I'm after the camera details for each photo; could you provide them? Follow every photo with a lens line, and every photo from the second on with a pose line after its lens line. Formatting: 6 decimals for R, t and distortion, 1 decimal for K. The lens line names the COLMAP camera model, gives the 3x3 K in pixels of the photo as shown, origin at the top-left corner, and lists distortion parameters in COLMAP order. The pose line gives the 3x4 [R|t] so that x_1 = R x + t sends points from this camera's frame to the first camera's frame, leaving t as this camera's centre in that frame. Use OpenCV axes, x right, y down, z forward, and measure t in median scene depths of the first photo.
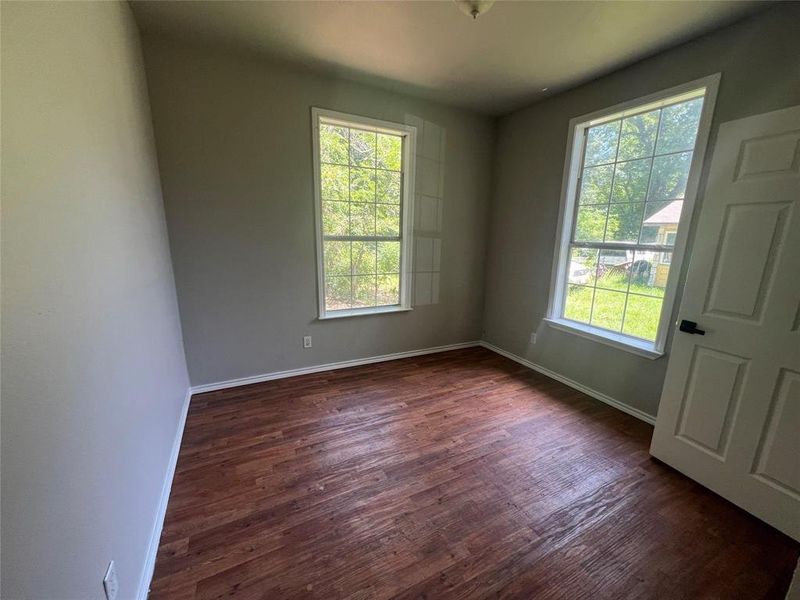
lens RADIAL K [[320.6, 0, 400.0], [0, 320.6, 300.0], [0, 0, 1]] dist [0.000650, -0.000032]
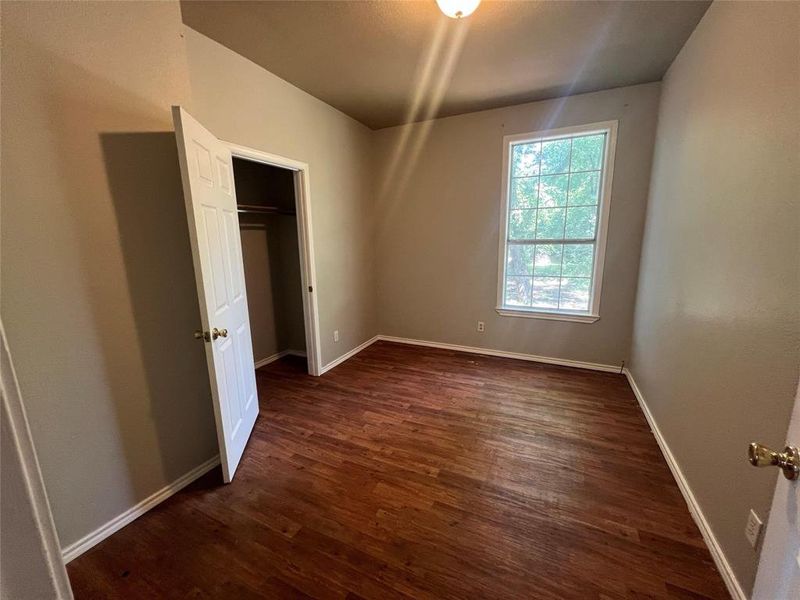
lens RADIAL K [[321.1, 0, 402.1], [0, 321.1, 277.9], [0, 0, 1]] dist [-0.037075, -0.000002]
pose [[0.616167, 0.072231, -0.784297, 0.469799], [-0.124148, 0.992245, -0.006152, -0.010631], [0.777770, 0.101159, 0.620355, 0.006960]]
